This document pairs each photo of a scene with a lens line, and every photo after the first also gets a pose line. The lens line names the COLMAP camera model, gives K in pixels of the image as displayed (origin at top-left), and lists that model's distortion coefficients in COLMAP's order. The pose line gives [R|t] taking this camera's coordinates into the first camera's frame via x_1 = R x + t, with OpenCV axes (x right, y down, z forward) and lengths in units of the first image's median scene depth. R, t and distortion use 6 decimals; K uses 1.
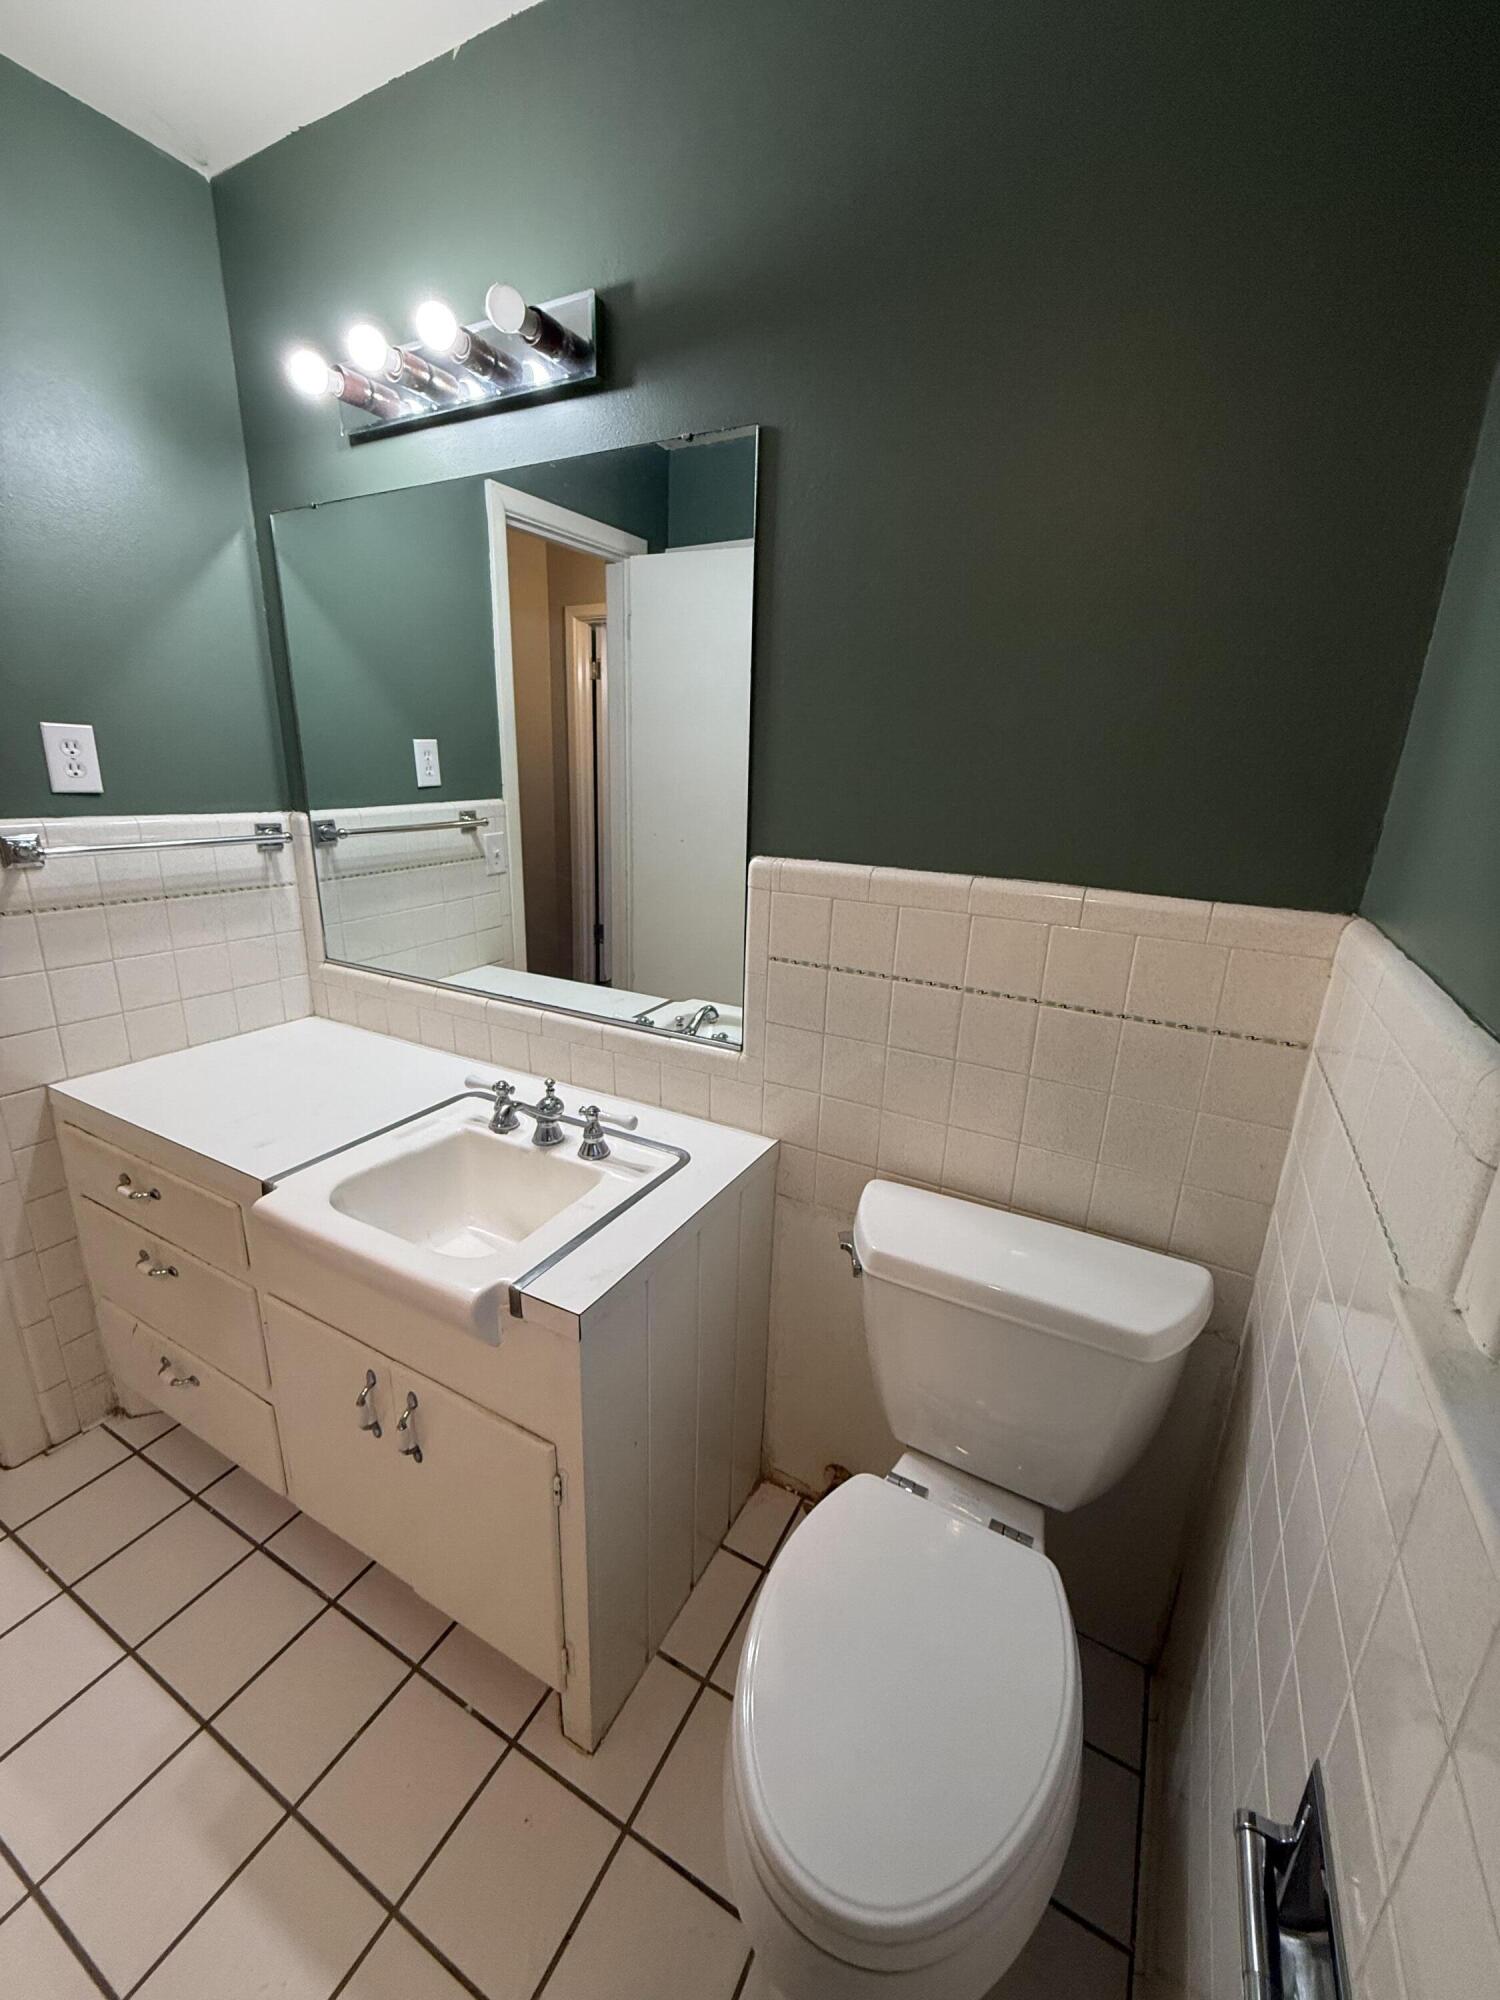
lens RADIAL K [[799.9, 0, 762.2], [0, 799.9, 995.2], [0, 0, 1]] dist [0.000825, -0.000154]
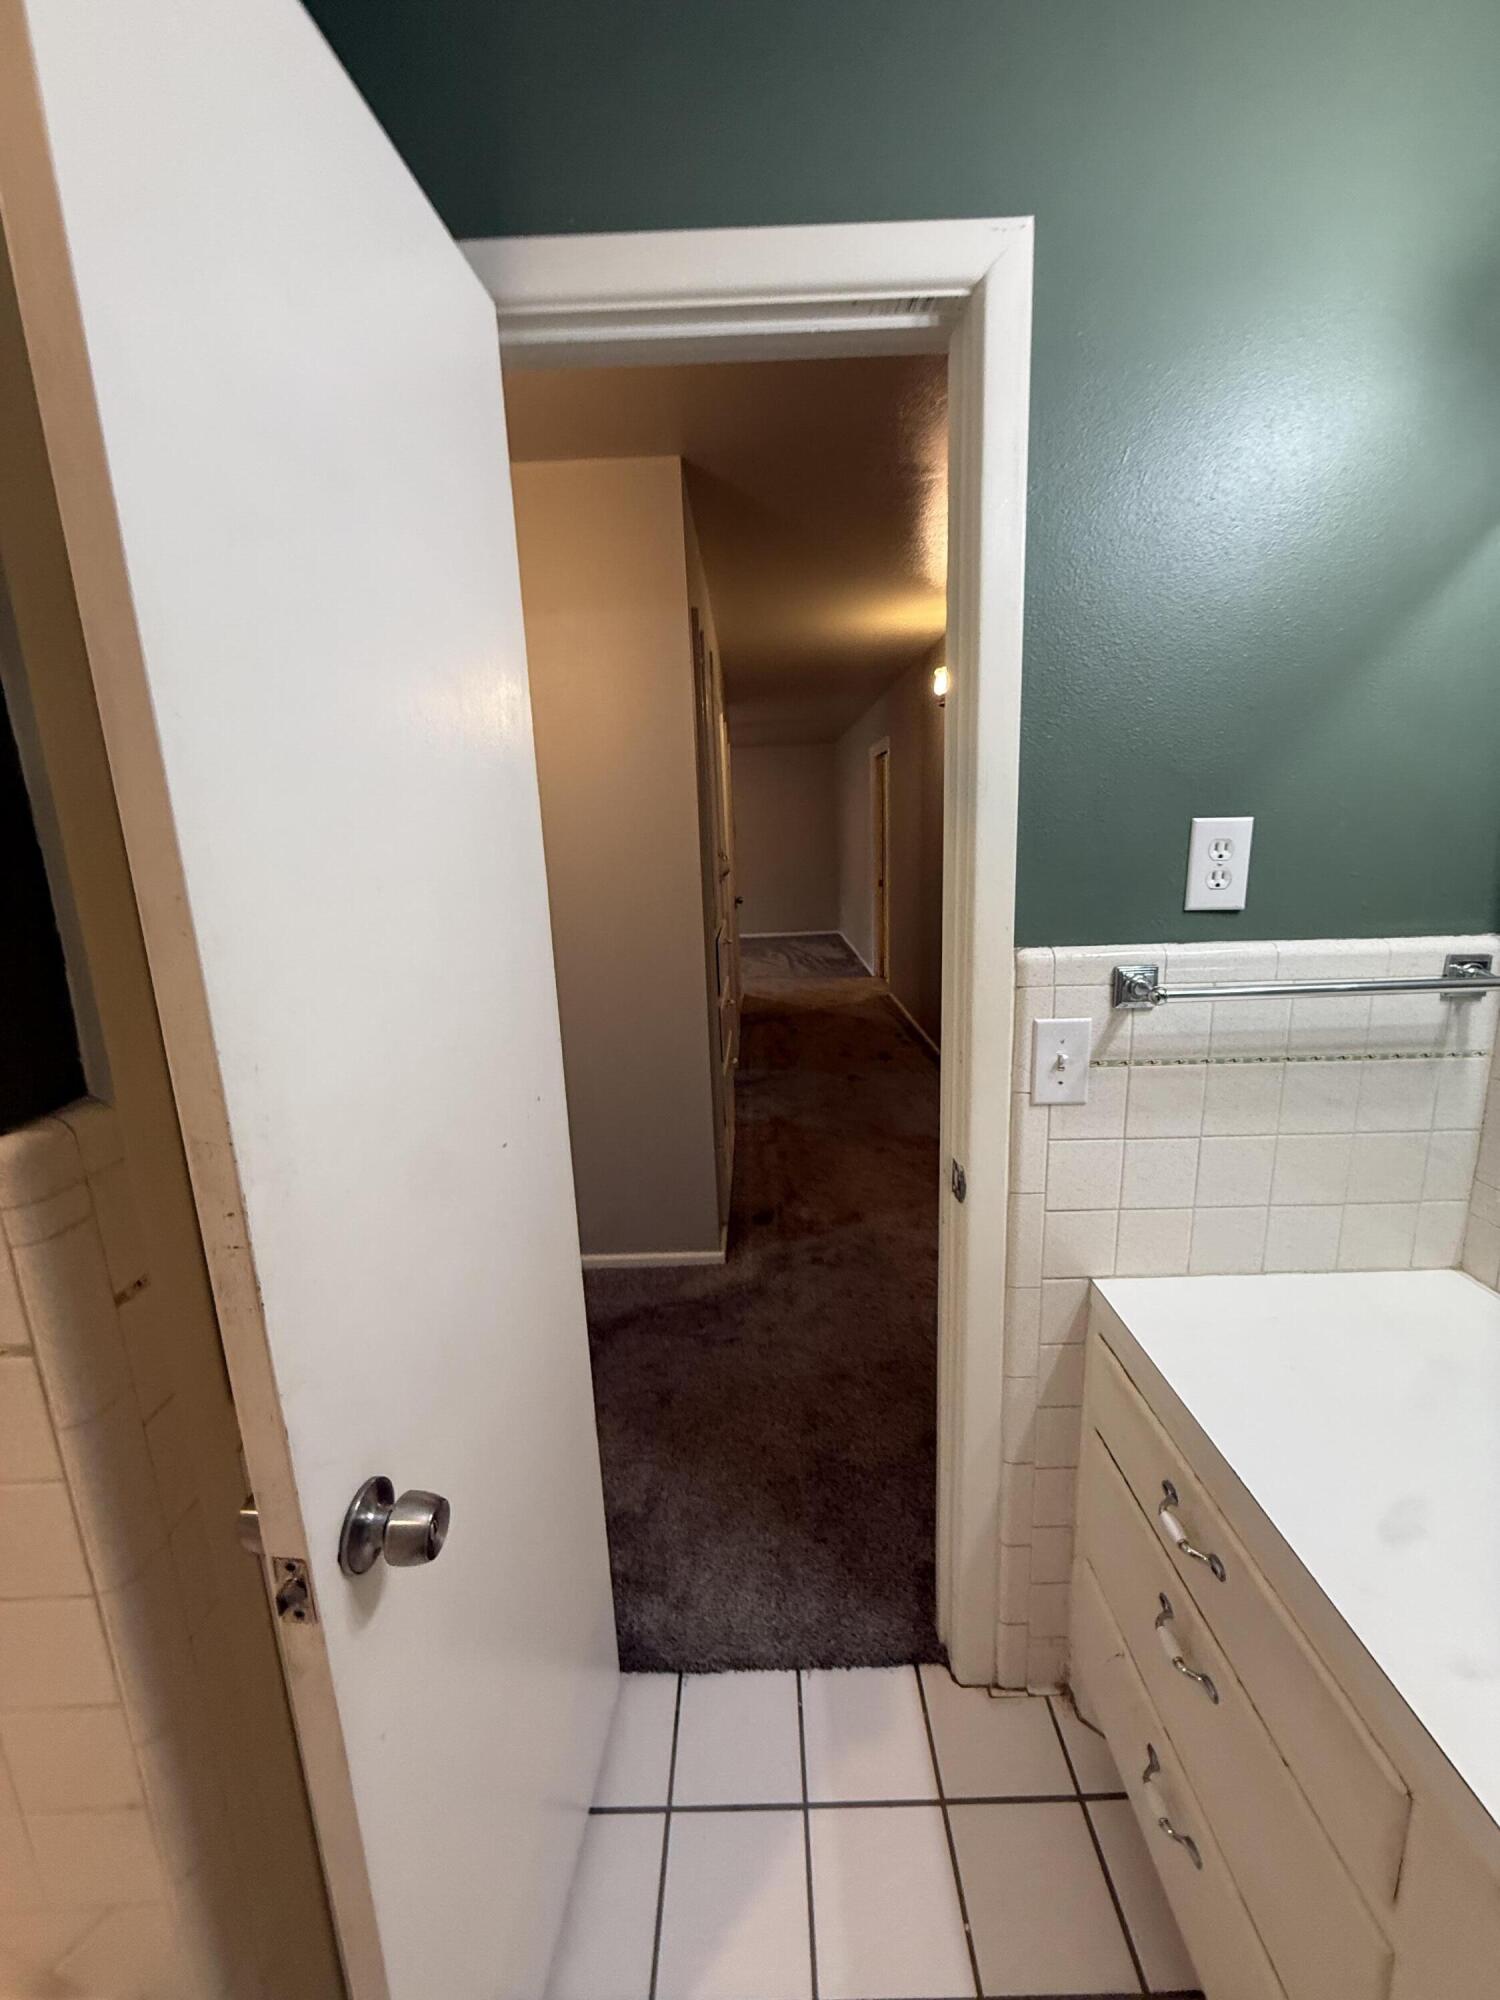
lens RADIAL K [[799.9, 0, 745.9], [0, 799.9, 998.6], [0, 0, 1]] dist [0.000825, -0.000154]
pose [[0.455074, 0.125611, -0.881549, -0.384801], [-0.195899, 0.979868, 0.038494, -0.115263], [0.868638, 0.155177, 0.470520, 0.292249]]
